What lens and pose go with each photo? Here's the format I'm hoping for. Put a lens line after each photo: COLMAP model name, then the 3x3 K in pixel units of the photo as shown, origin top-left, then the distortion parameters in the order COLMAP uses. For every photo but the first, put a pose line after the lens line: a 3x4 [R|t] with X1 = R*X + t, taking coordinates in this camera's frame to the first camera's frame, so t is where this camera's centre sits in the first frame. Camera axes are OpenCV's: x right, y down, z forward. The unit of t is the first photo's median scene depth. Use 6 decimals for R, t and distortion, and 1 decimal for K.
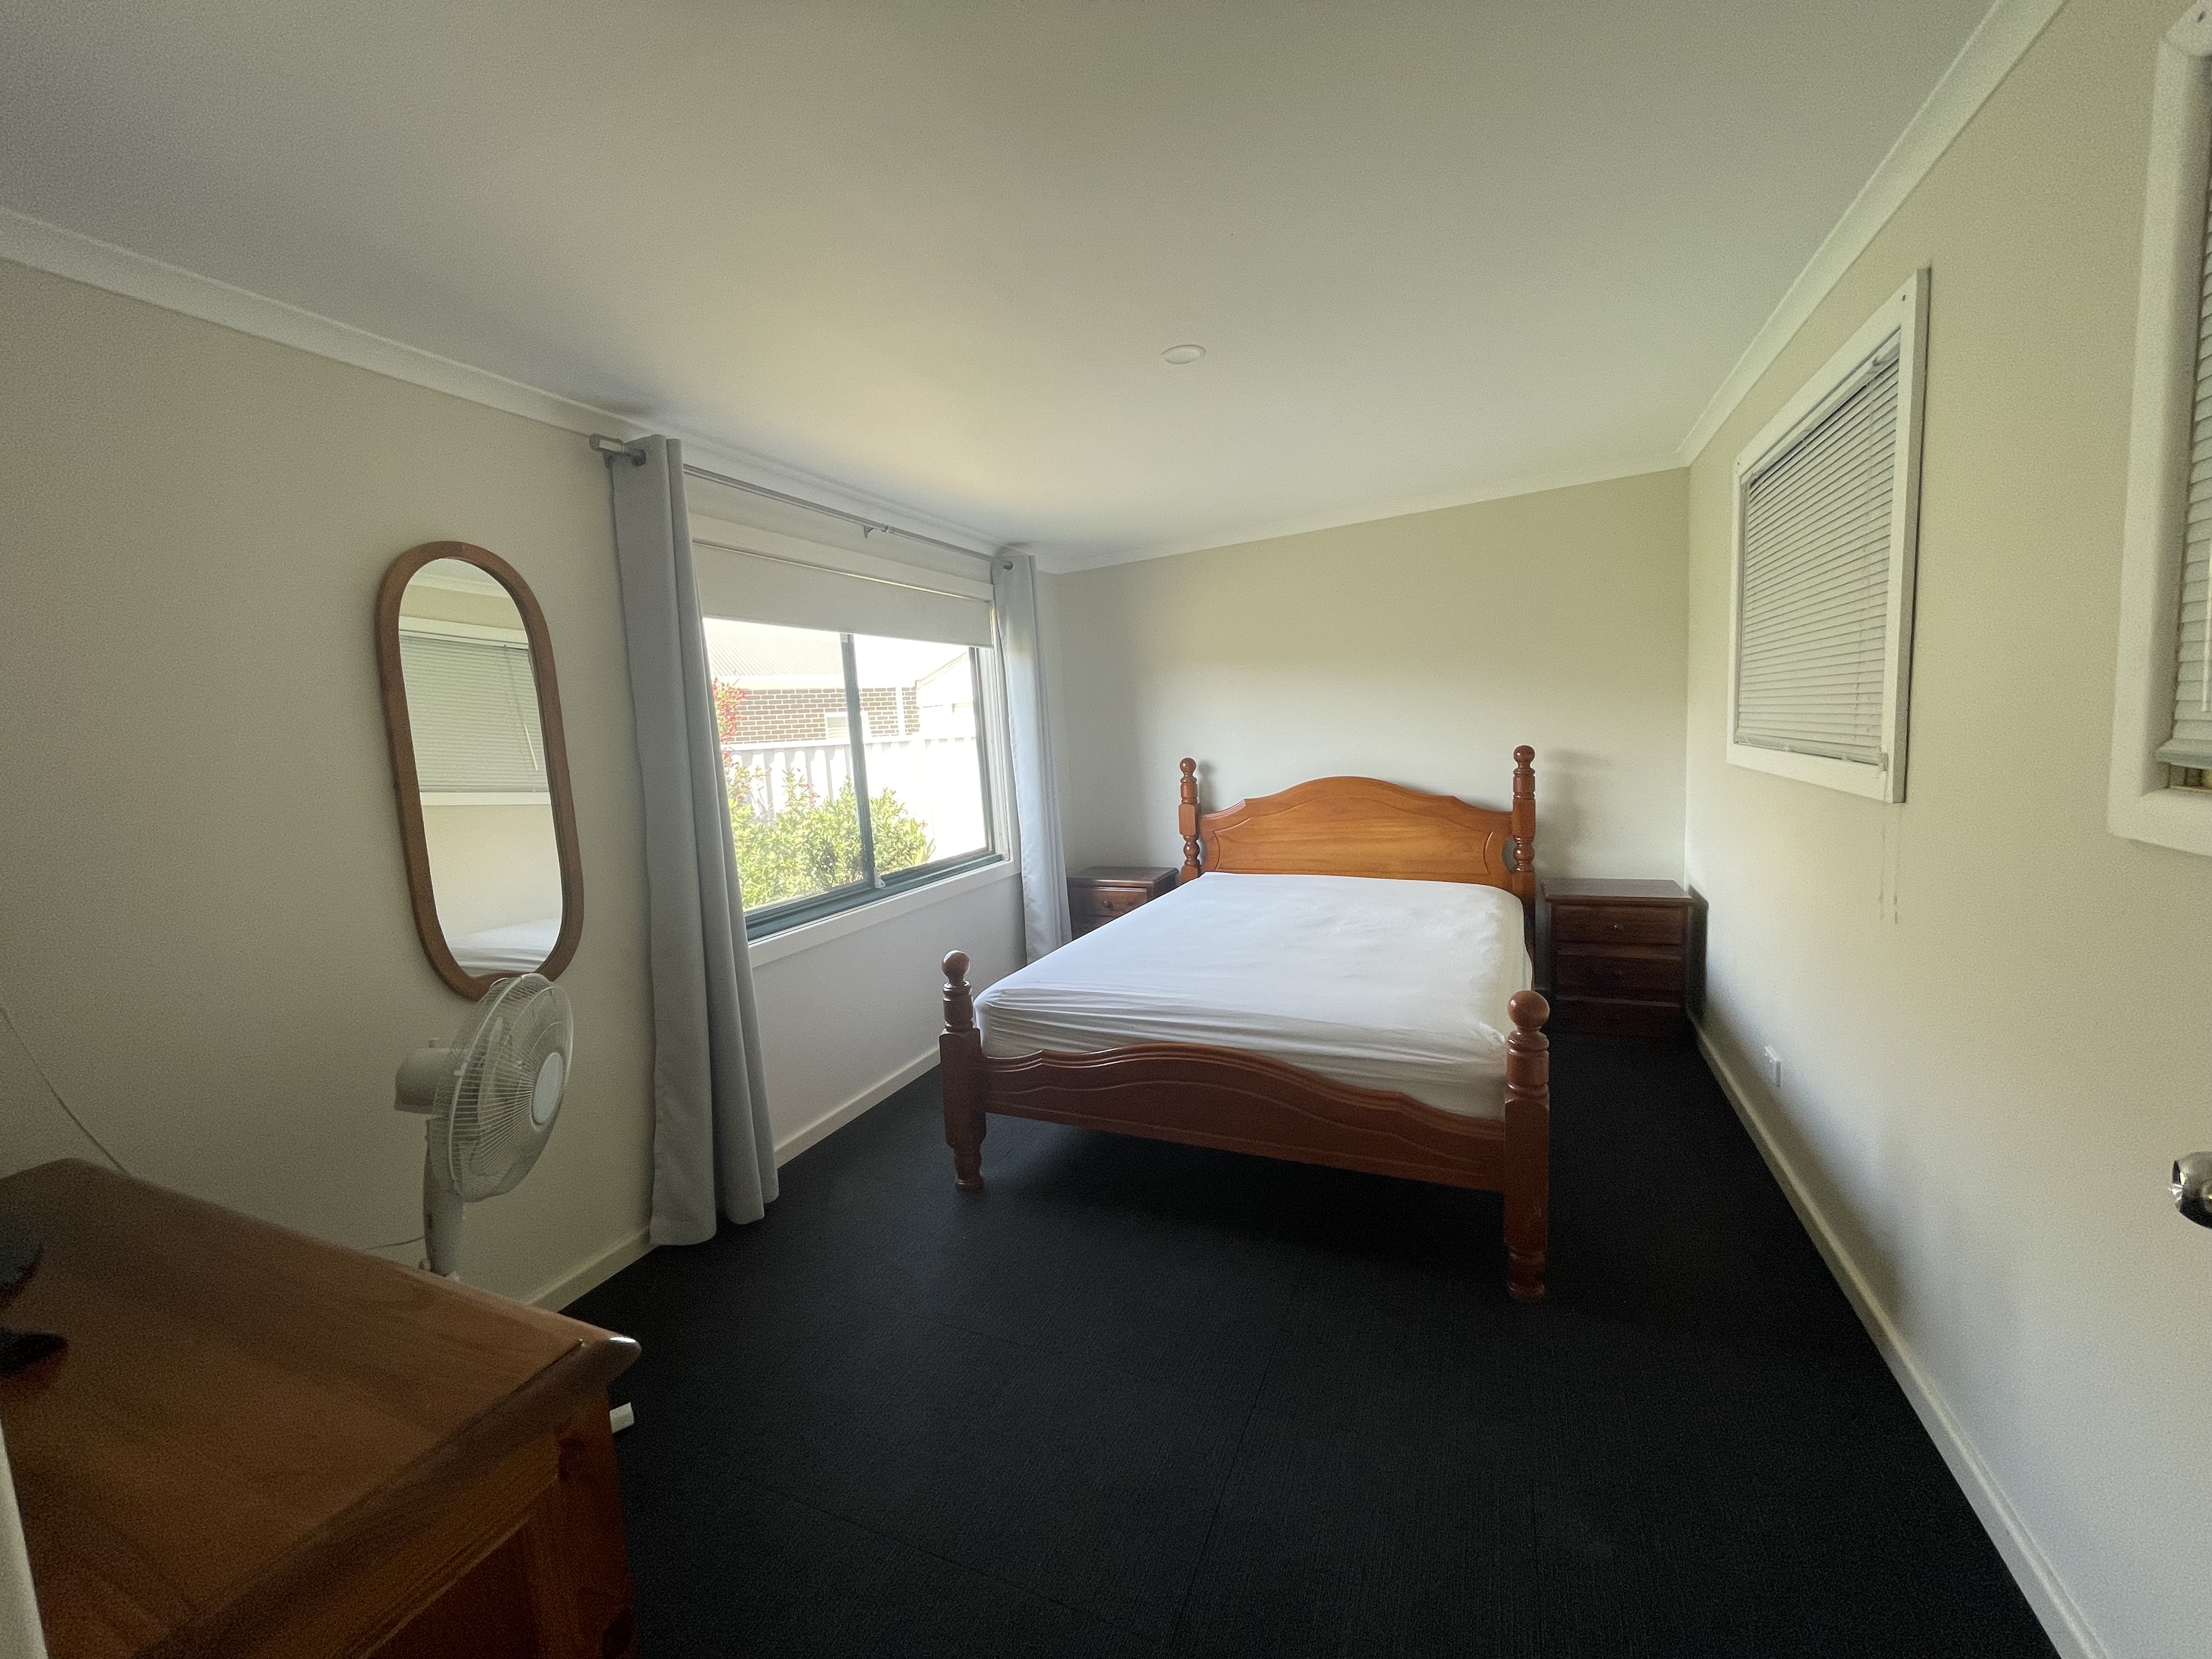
lens RADIAL K [[883.8, 0, 1104.9], [0, 883.8, 824.3], [0, 0, 1]] dist [-0.007012, 0.001461]
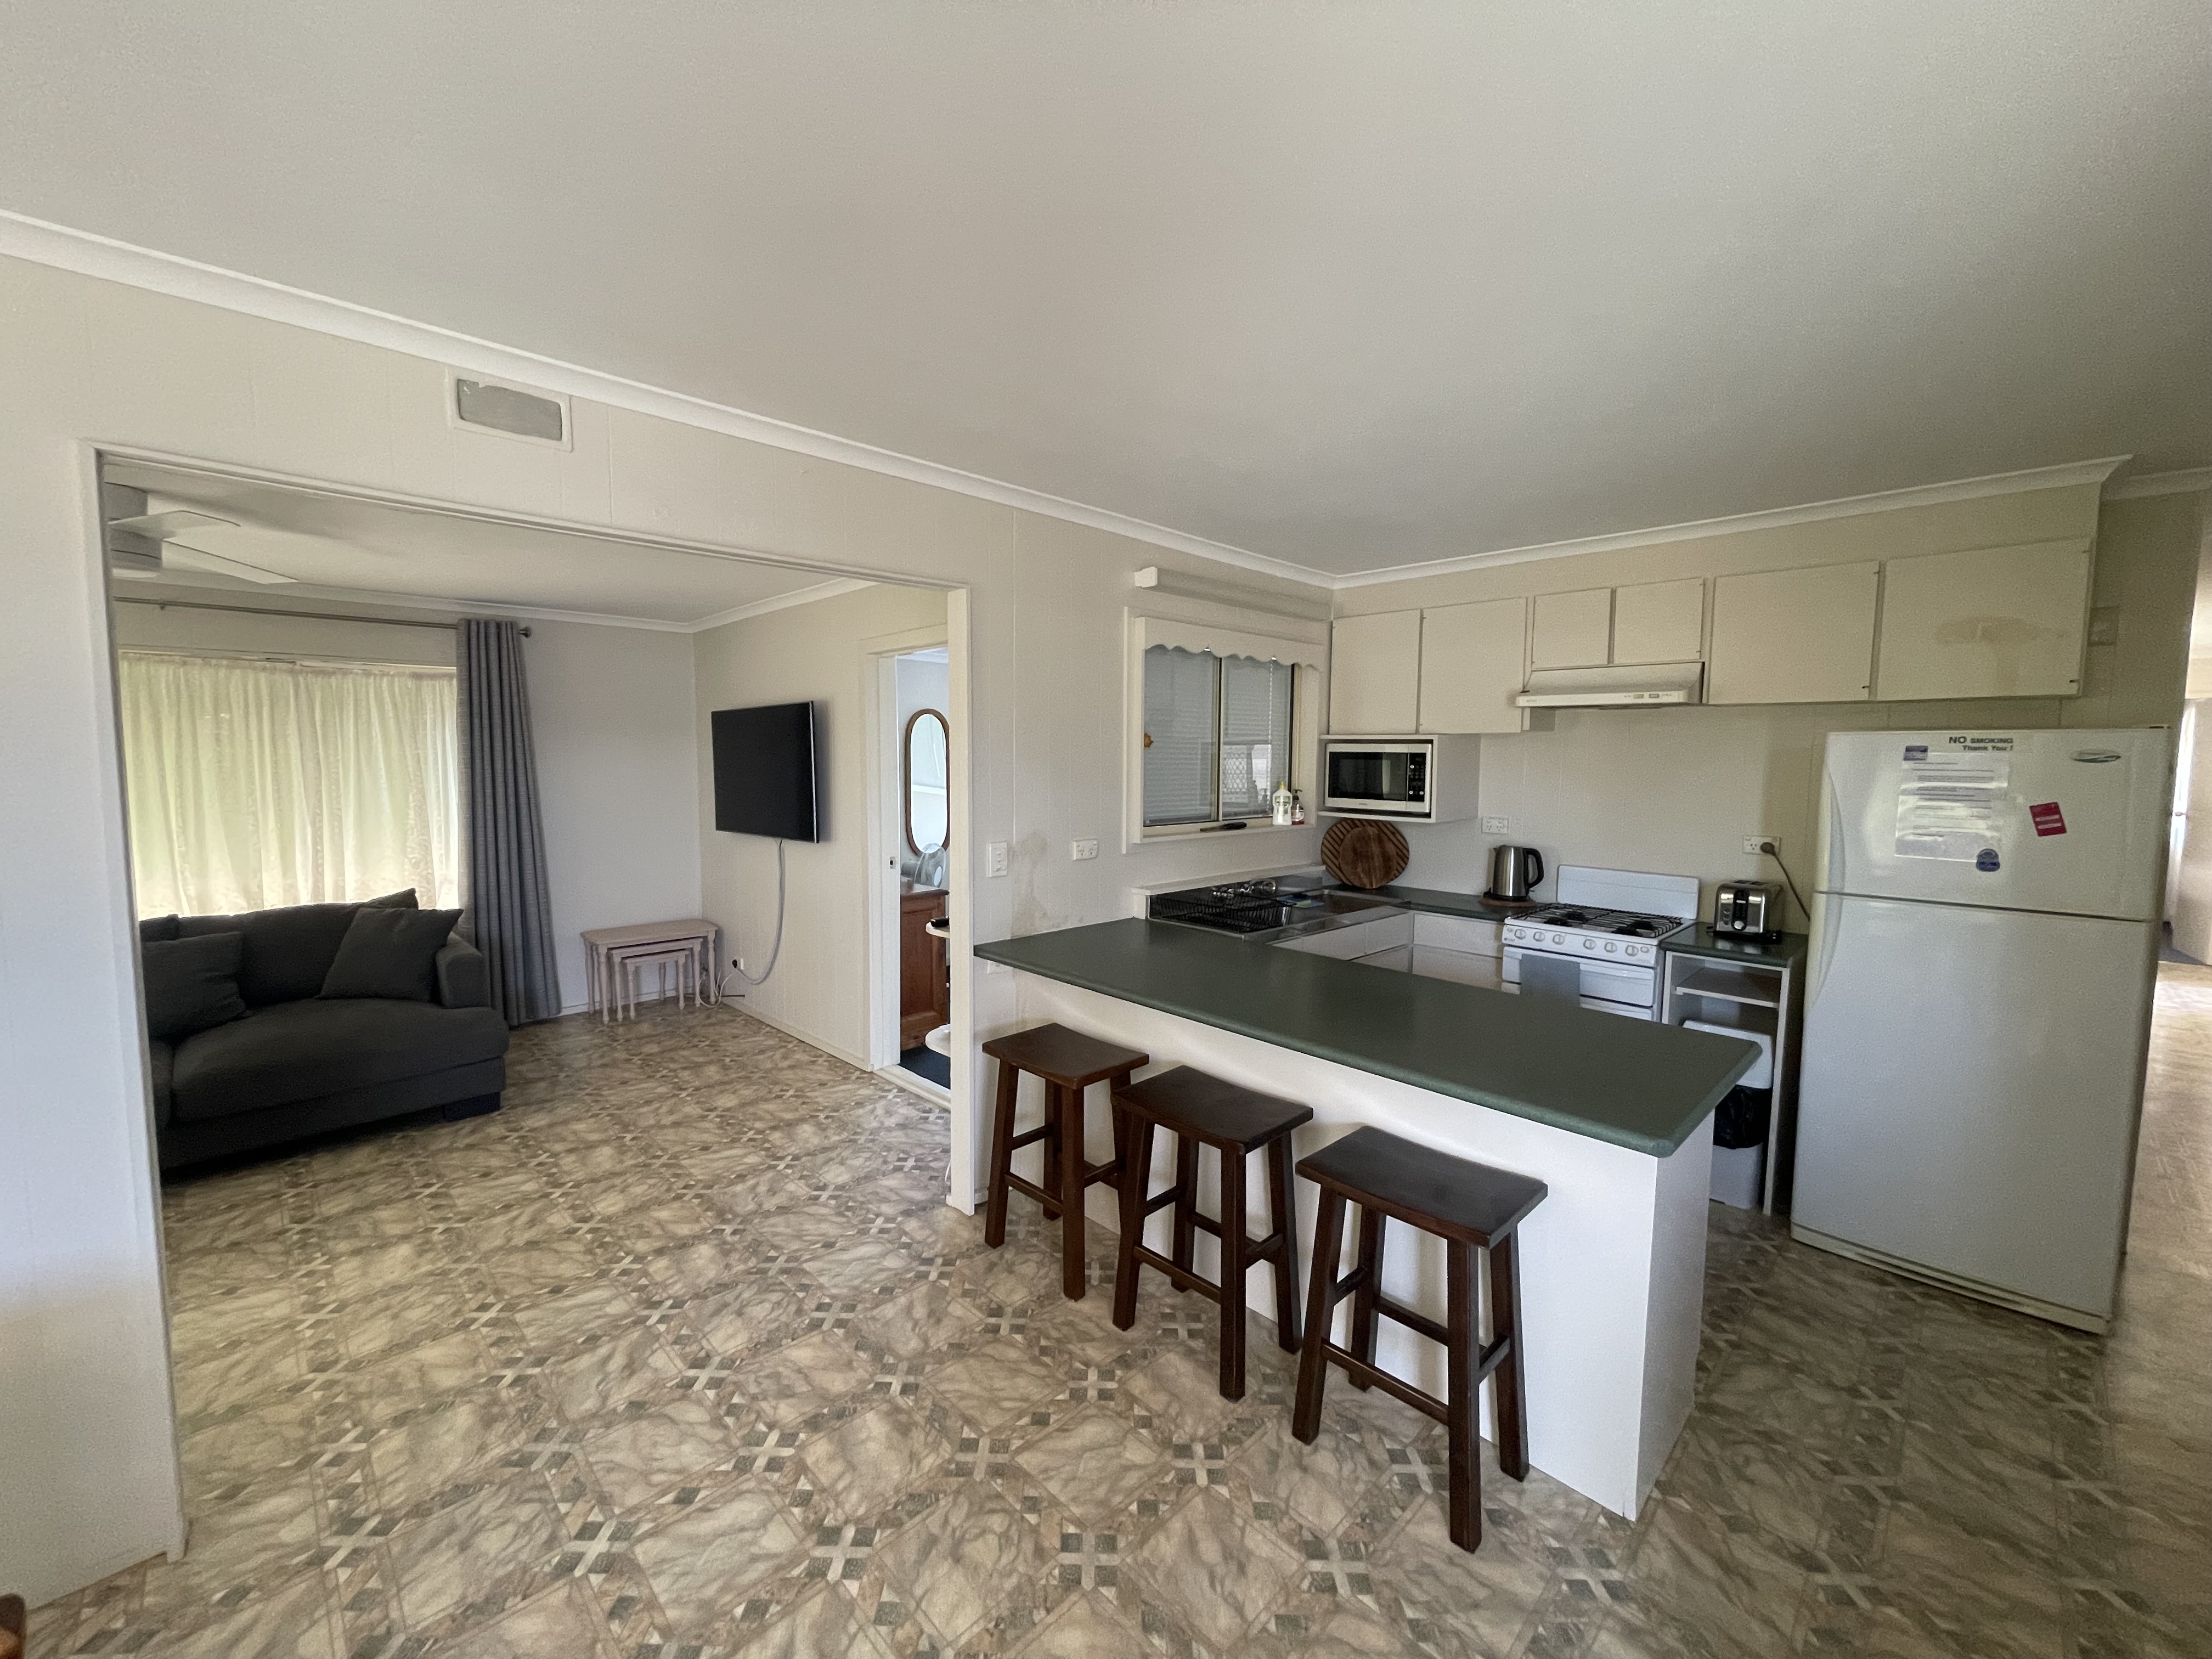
lens RADIAL K [[883.8, 0, 1110.4], [0, 883.8, 828.7], [0, 0, 1]] dist [-0.007012, 0.001461]
pose [[0.923904, 0.085927, -0.372851, 1.163211], [-0.095007, 0.995458, -0.006009, 0.067923], [0.370641, 0.040976, 0.927872, -1.805745]]
